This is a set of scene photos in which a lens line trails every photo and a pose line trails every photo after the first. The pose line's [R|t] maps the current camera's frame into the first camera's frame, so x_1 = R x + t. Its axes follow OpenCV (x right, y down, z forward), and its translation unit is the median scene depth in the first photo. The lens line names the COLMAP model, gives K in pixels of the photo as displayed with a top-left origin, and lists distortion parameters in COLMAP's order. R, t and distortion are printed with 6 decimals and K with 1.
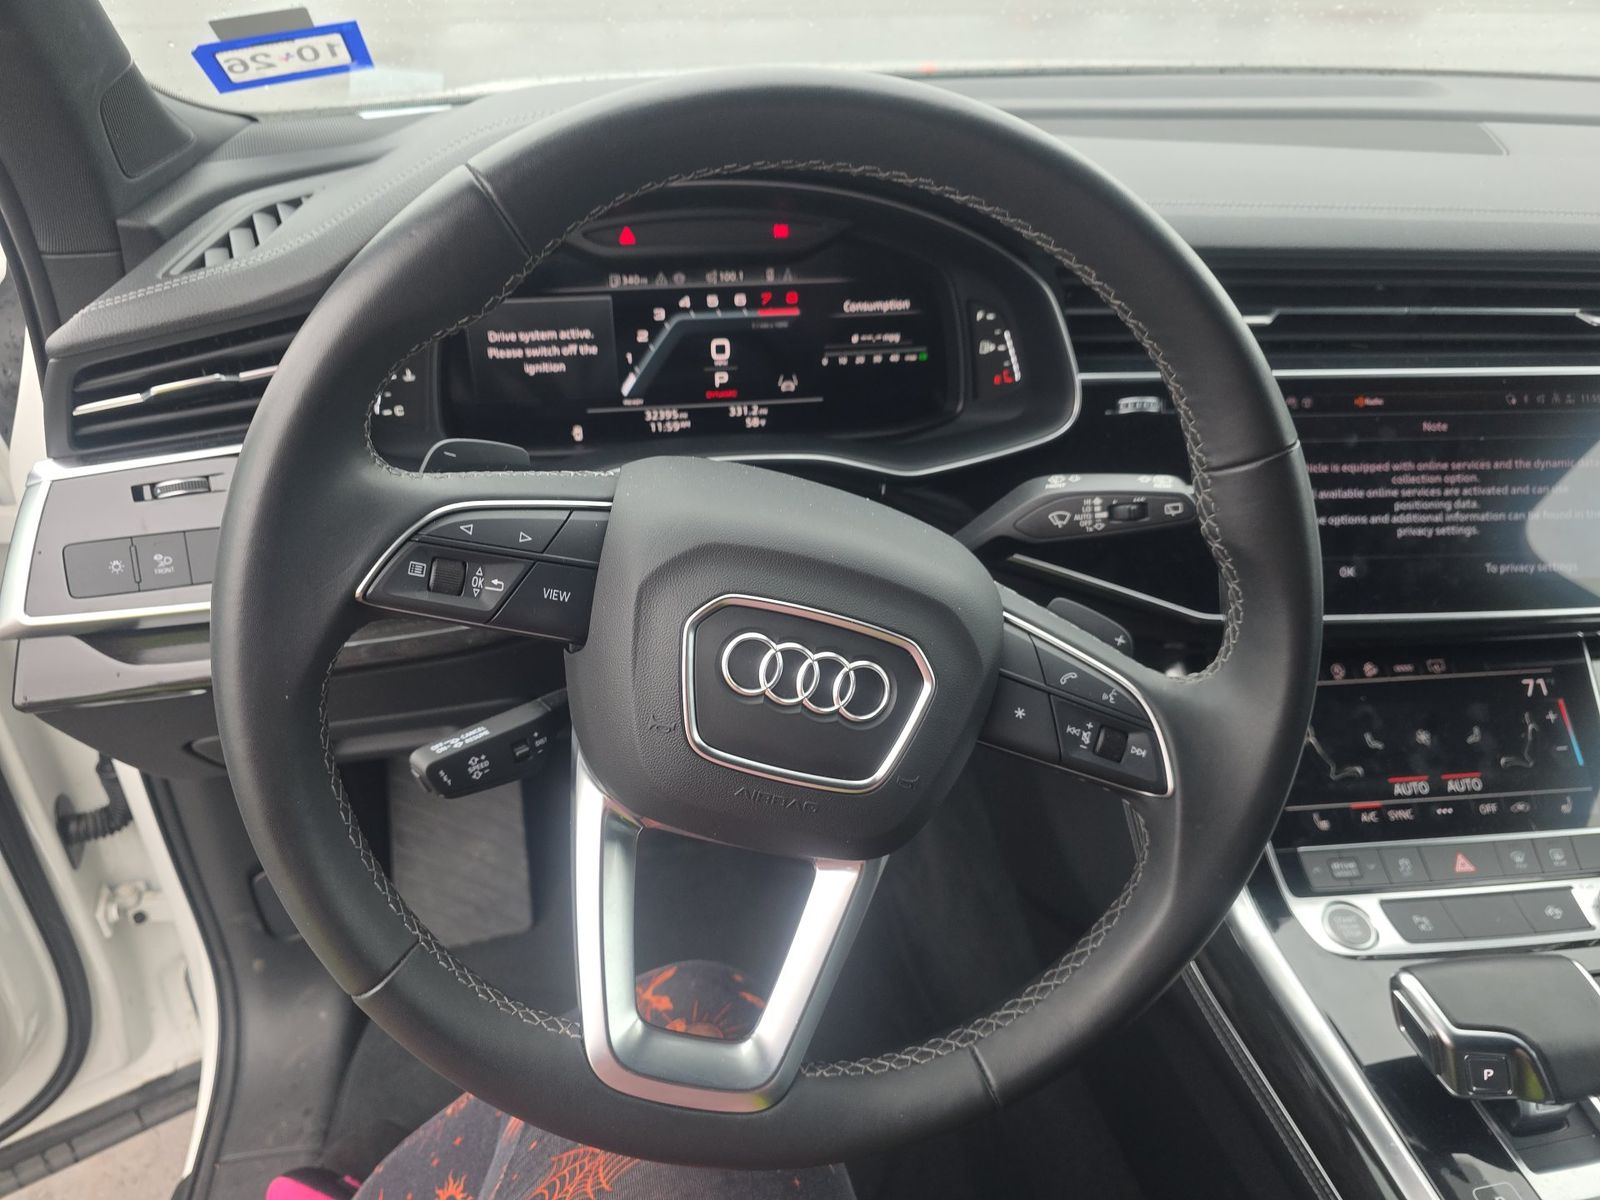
lens RADIAL K [[1078.5, 0, 800.0], [0, 1078.5, 600.0], [0, 0, 1]] dist [0.025832, -0.029770]
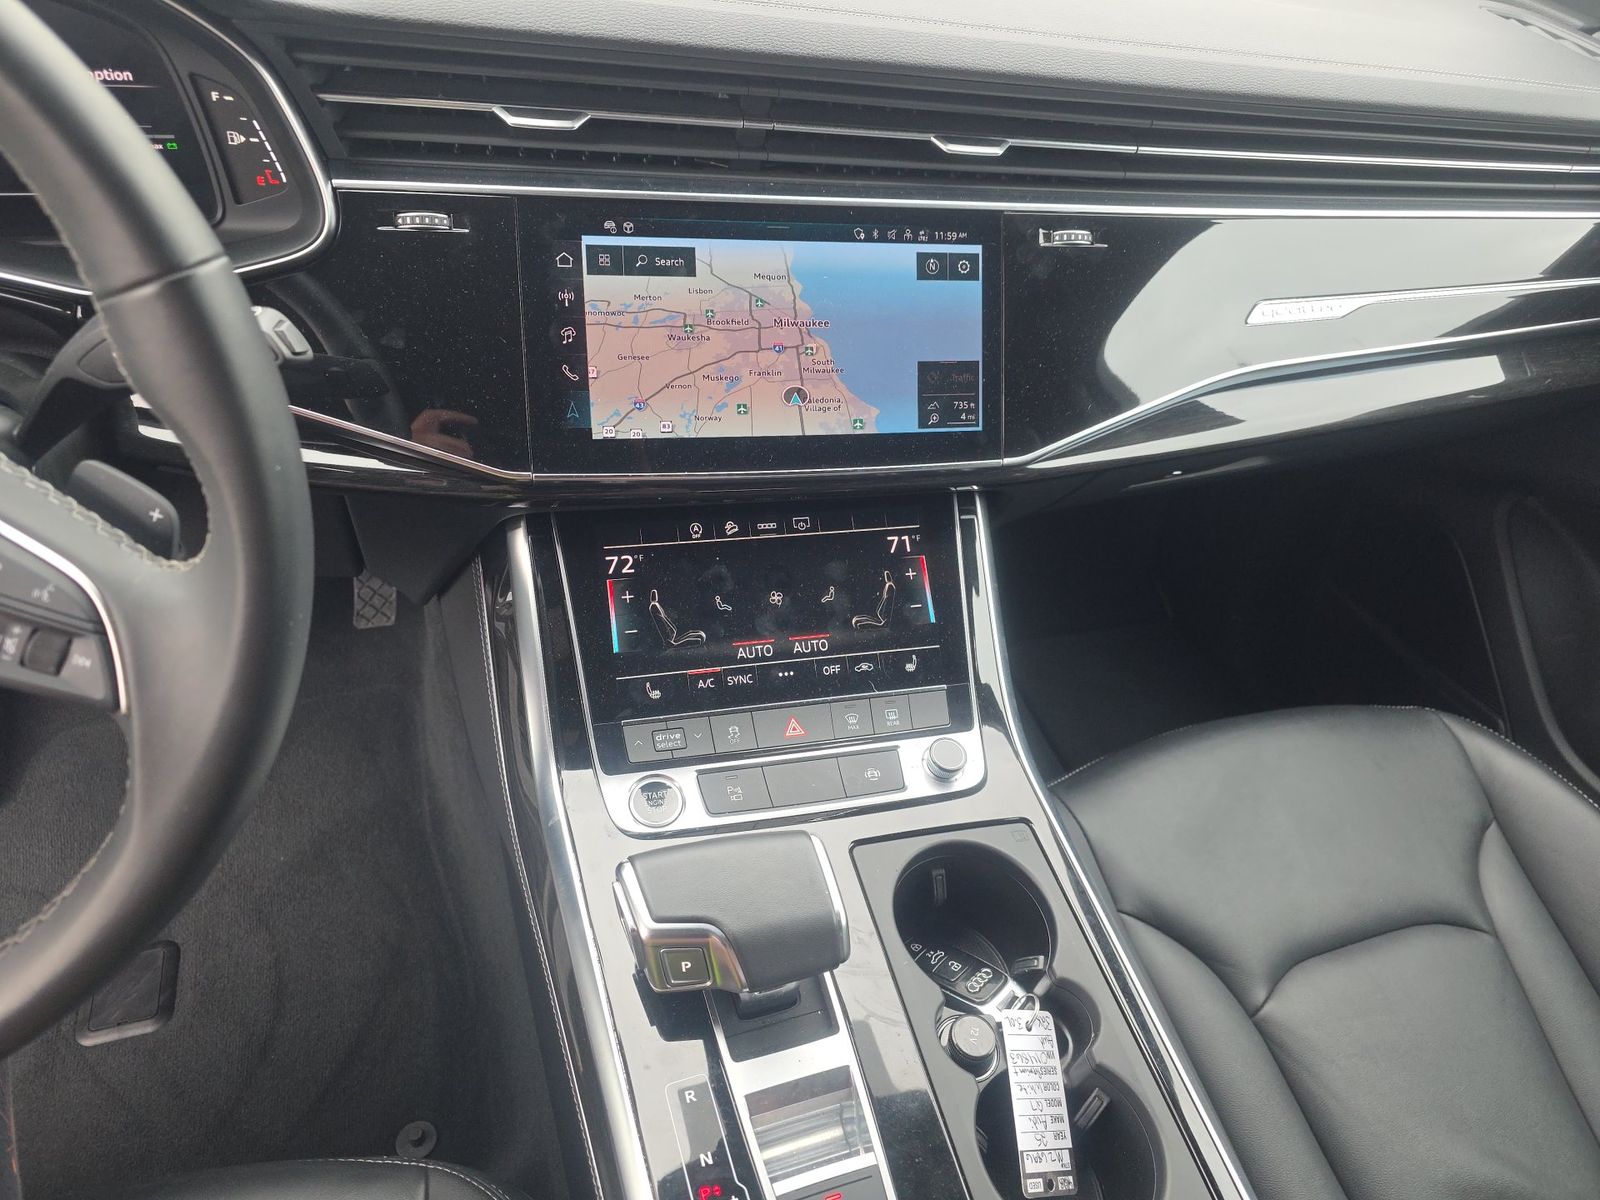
lens RADIAL K [[1078.5, 0, 800.0], [0, 1078.5, 600.0], [0, 0, 1]] dist [0.025832, -0.029770]
pose [[0.979628, -0.024793, 0.199286, 0.417601], [-0.006445, 0.987957, 0.154595, -0.020012], [-0.200719, -0.152730, 0.967670, 0.074994]]
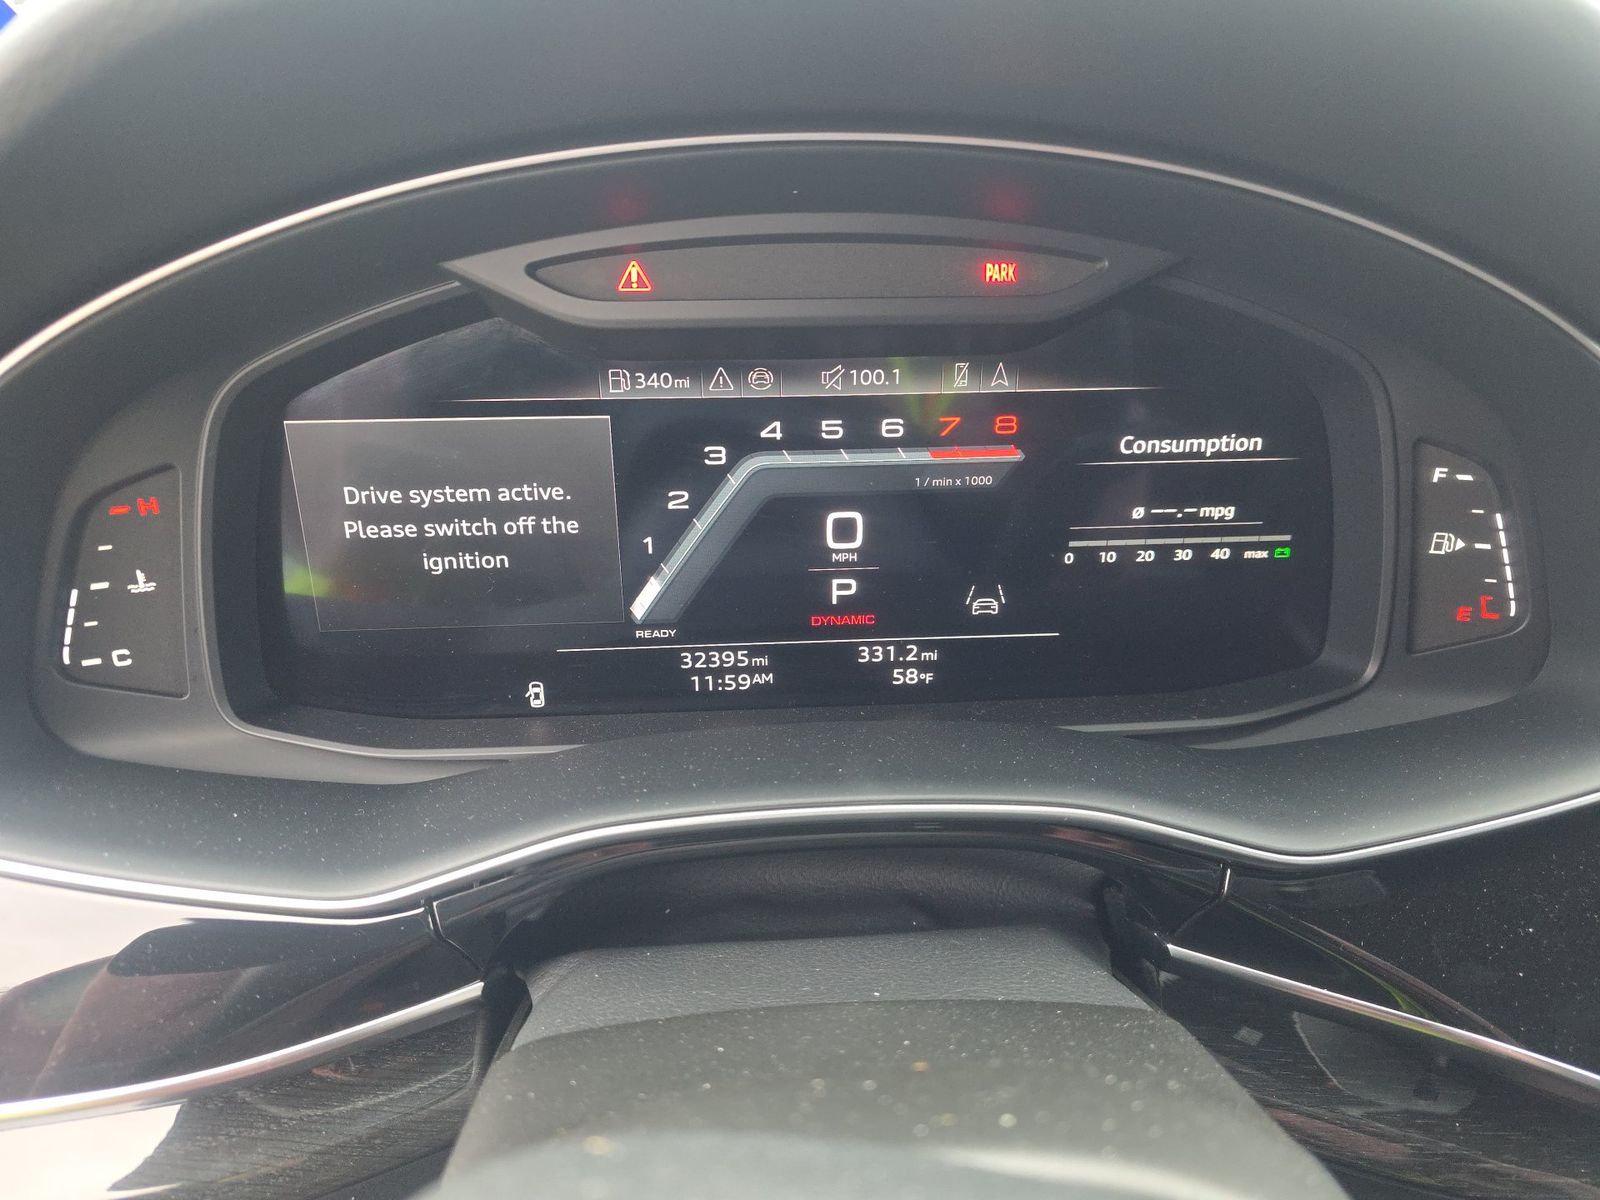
lens RADIAL K [[1170.2, 0, 800.0], [0, 1170.2, 600.0], [0, 0, 1]] dist [0.000220, -0.005306]
pose [[0.993525, 0.037766, -0.107149, -0.037706], [-0.048773, 0.993584, -0.102042, -0.149446], [0.102608, 0.106607, 0.988993, 0.503697]]
